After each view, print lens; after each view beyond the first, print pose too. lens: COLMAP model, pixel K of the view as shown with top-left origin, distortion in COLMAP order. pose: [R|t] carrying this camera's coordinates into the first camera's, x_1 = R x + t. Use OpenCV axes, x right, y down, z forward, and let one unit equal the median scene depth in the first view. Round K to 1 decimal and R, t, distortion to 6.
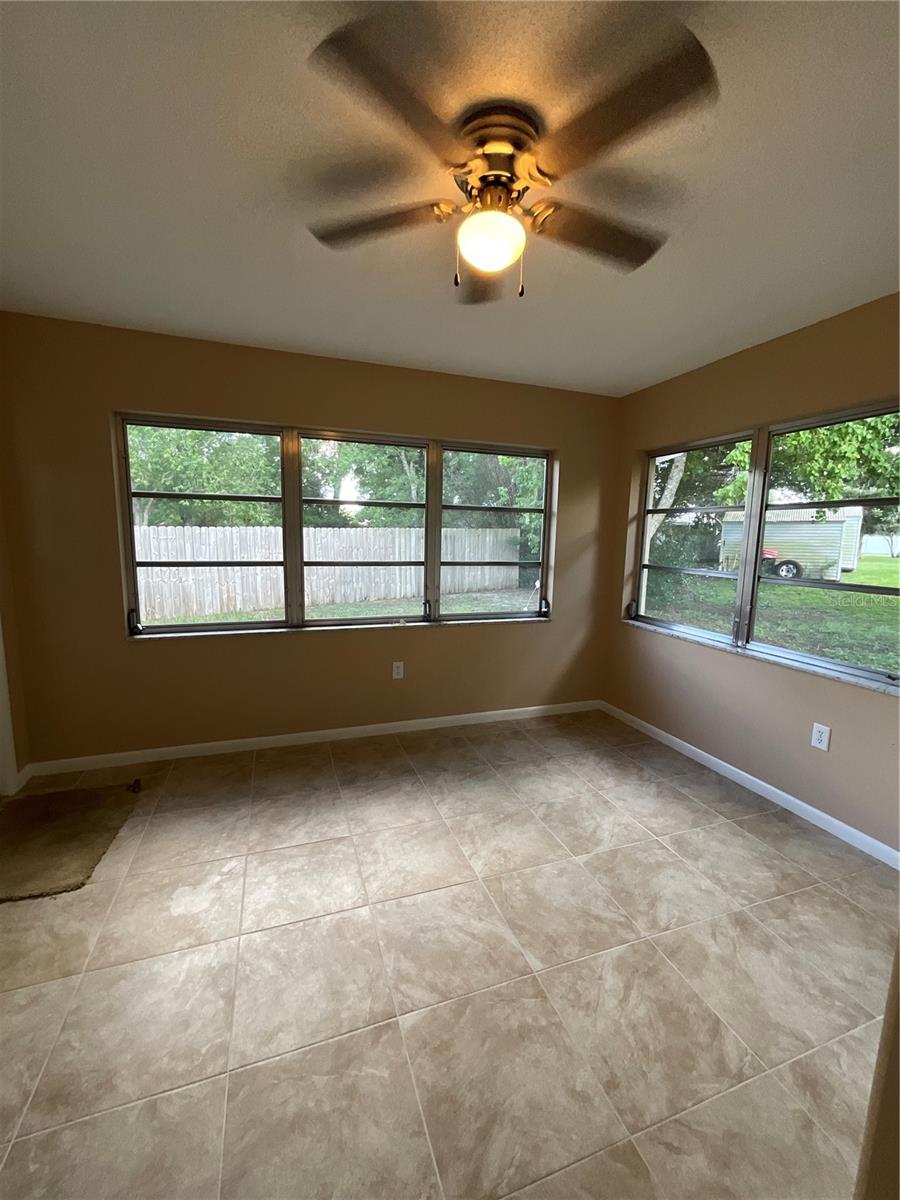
lens RADIAL K [[490.3, 0, 450.4], [0, 490.3, 600.3], [0, 0, 1]] dist [0.000388, 0.000037]
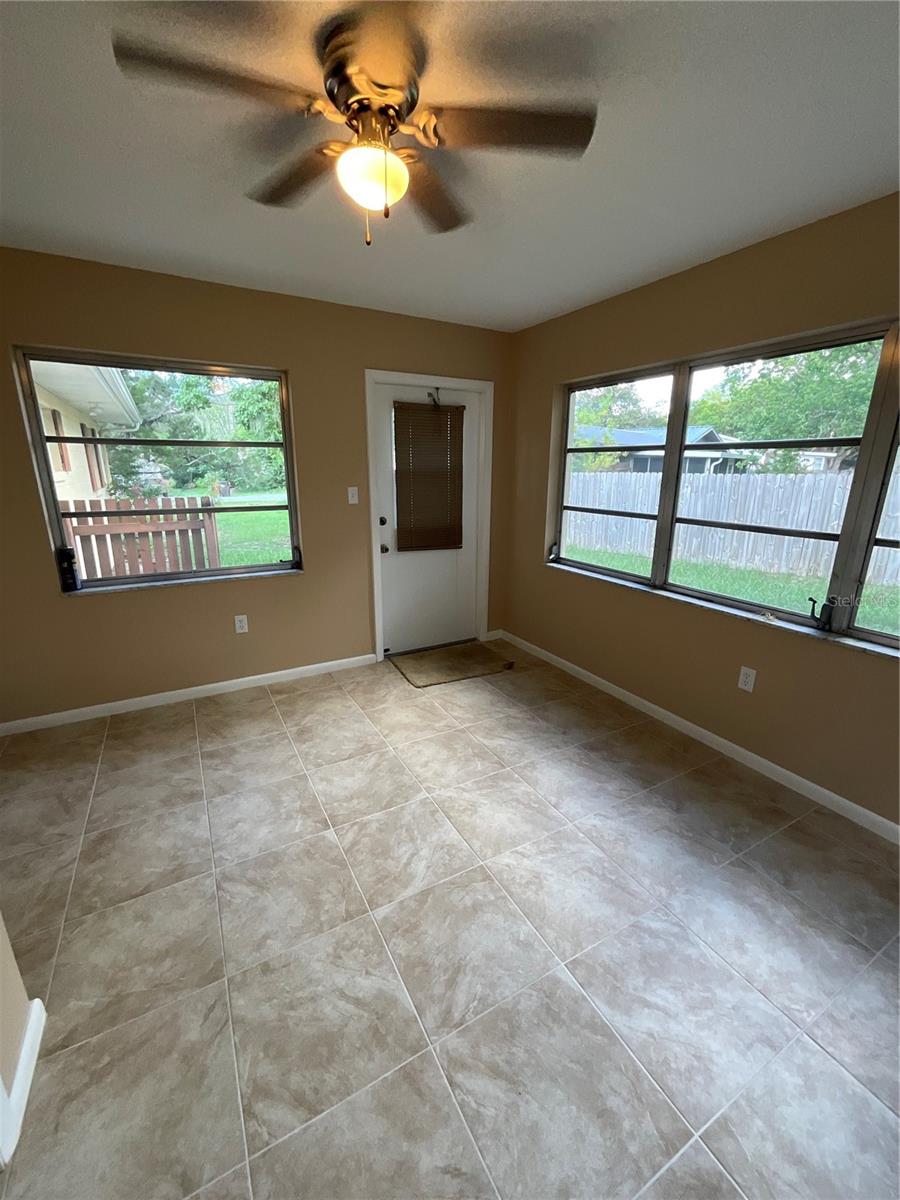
lens RADIAL K [[490.3, 0, 450.4], [0, 490.3, 600.3], [0, 0, 1]] dist [0.000388, 0.000037]
pose [[0.159663, 0.239478, -0.957684, 0.790096], [-0.137770, 0.966040, 0.218599, -0.109044], [0.977511, 0.097038, 0.187234, 0.678394]]
